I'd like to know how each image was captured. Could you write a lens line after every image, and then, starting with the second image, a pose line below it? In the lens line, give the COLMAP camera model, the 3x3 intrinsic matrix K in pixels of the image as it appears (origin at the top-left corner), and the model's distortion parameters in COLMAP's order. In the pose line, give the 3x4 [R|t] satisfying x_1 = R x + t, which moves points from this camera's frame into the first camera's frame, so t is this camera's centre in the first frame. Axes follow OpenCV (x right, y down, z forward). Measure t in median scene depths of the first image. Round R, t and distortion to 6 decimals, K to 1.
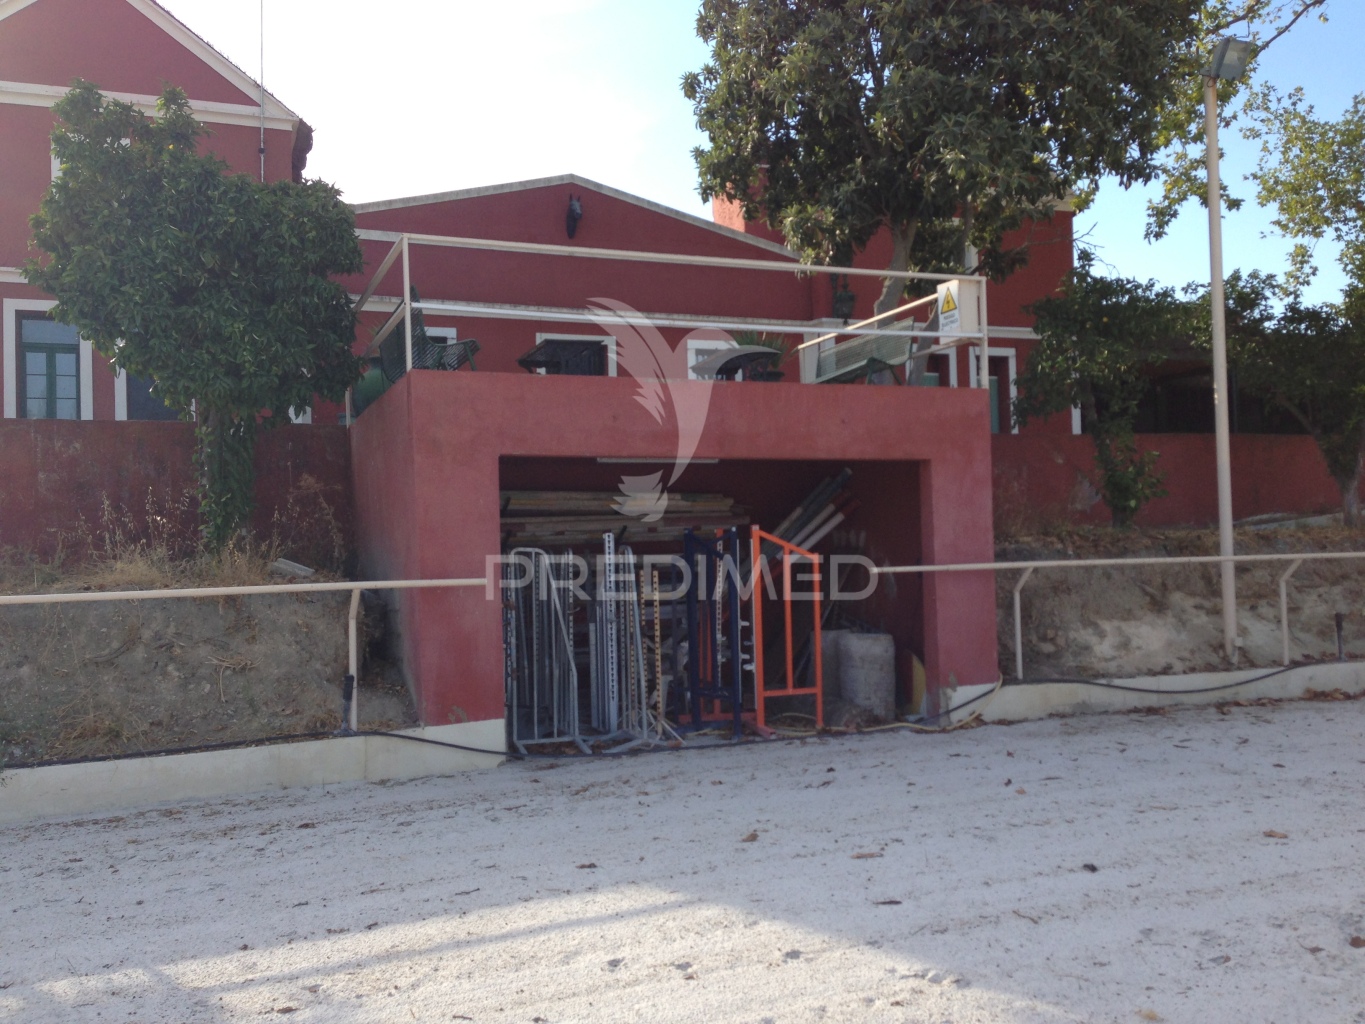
lens RADIAL K [[1256.7, 0, 682.5], [0, 1256.7, 512.0], [0, 0, 1]] dist [0.090379, -0.010127]
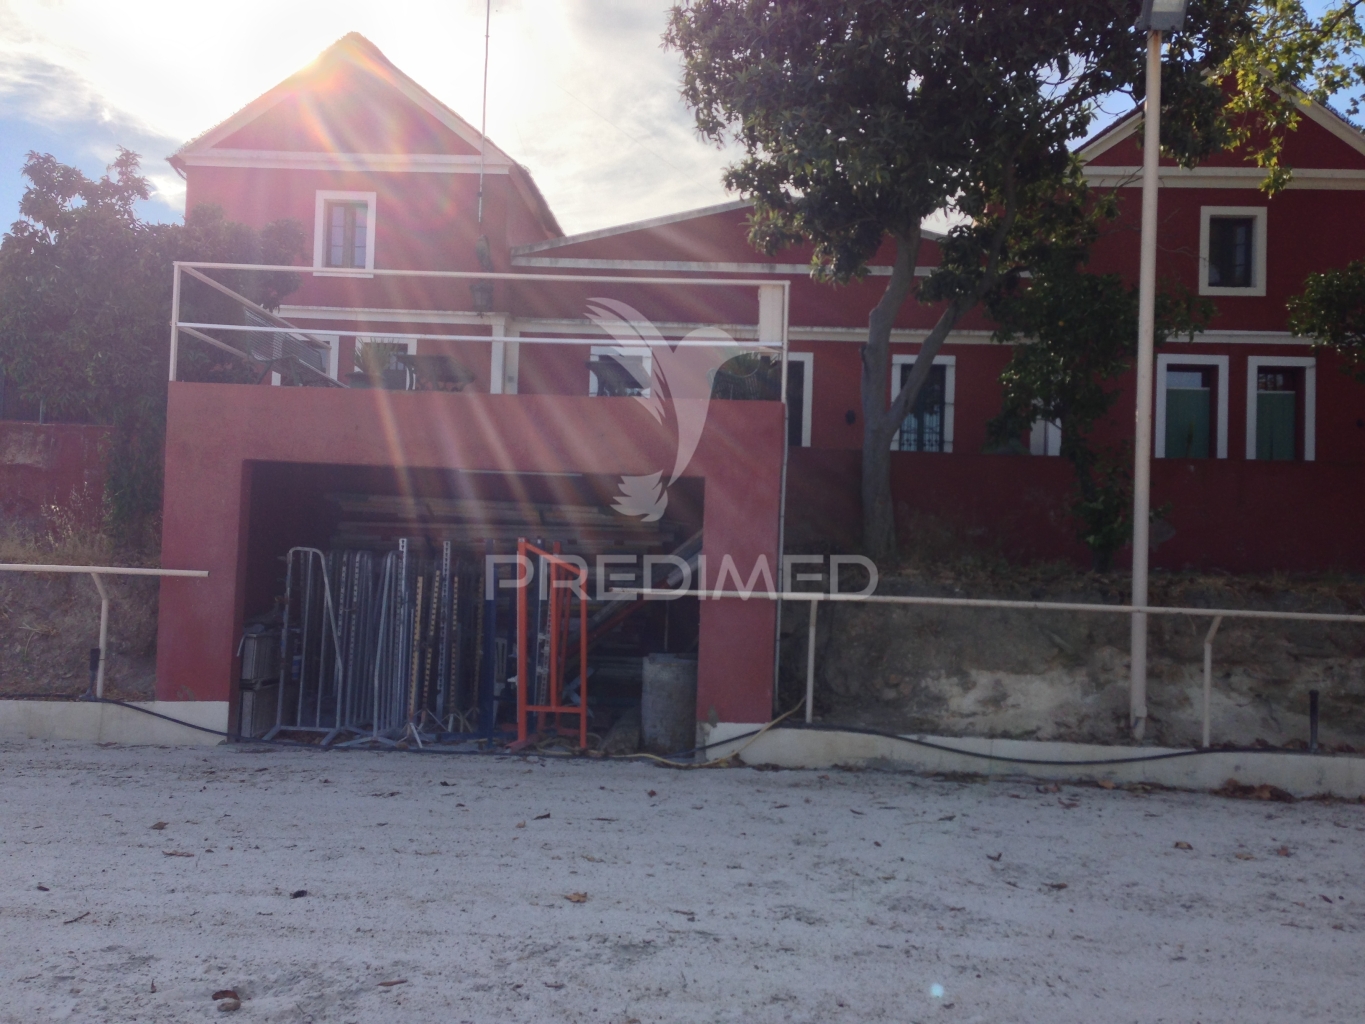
lens RADIAL K [[1234.3, 0, 682.5], [0, 1234.3, 512.0], [0, 0, 1]] dist [0.083633, -0.009257]
pose [[0.901445, 0.039835, -0.431056, 0.526443], [-0.045448, 0.998963, -0.002726, -0.011429], [0.430501, 0.022048, 0.902321, 0.150191]]
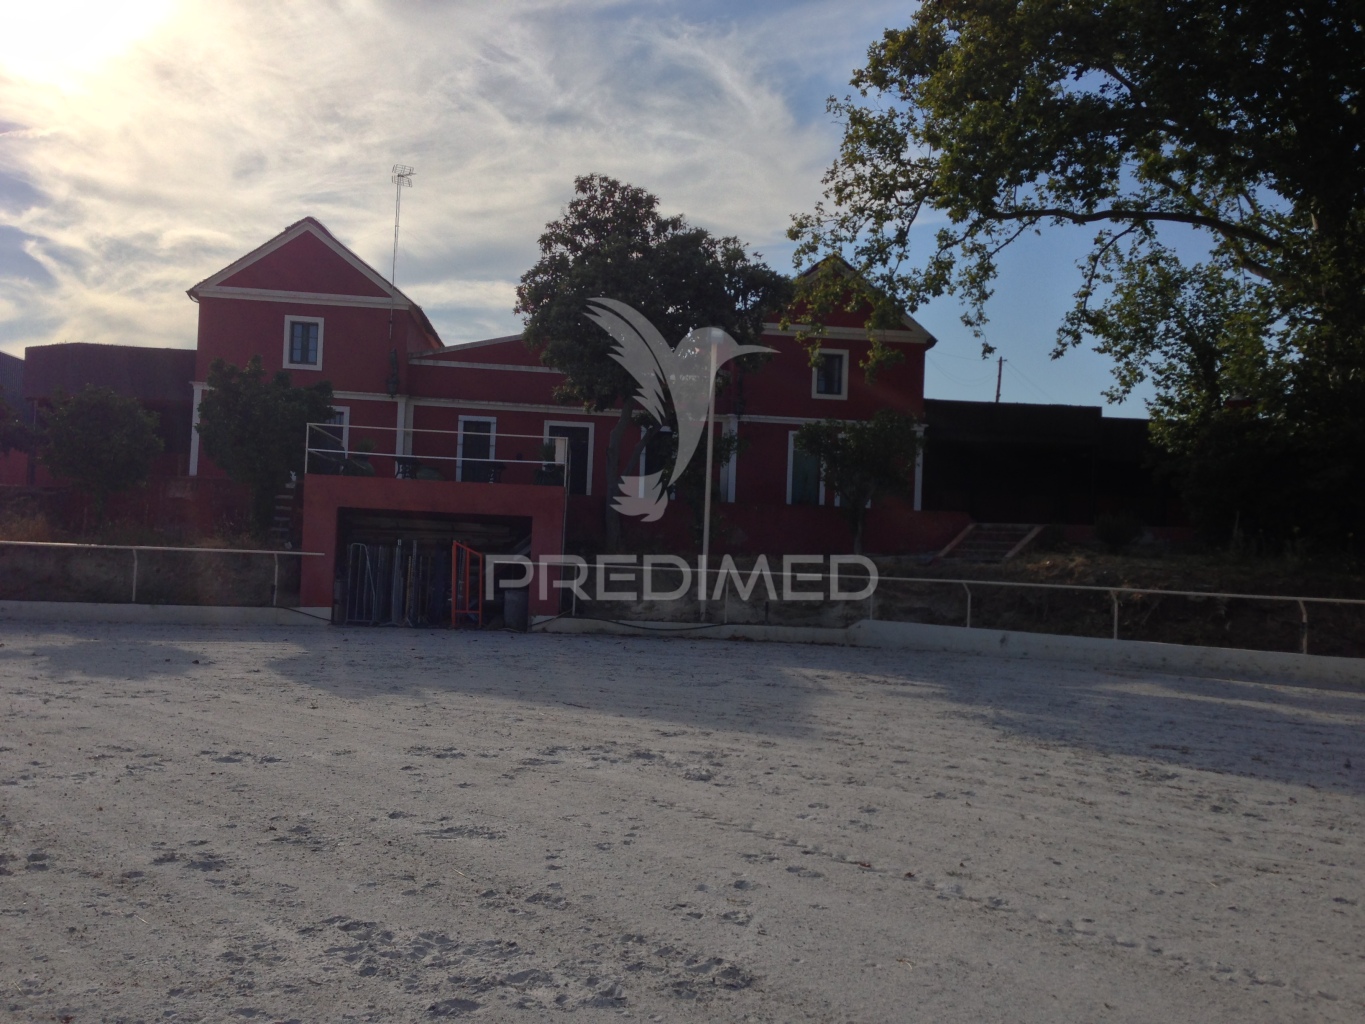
lens RADIAL K [[1256.7, 0, 682.5], [0, 1256.7, 512.0], [0, 0, 1]] dist [0.090379, -0.010127]
pose [[0.954390, 0.057328, -0.293008, 1.032336], [-0.058150, 0.998290, 0.005911, -0.072482], [0.292846, 0.011397, 0.956092, -1.024151]]
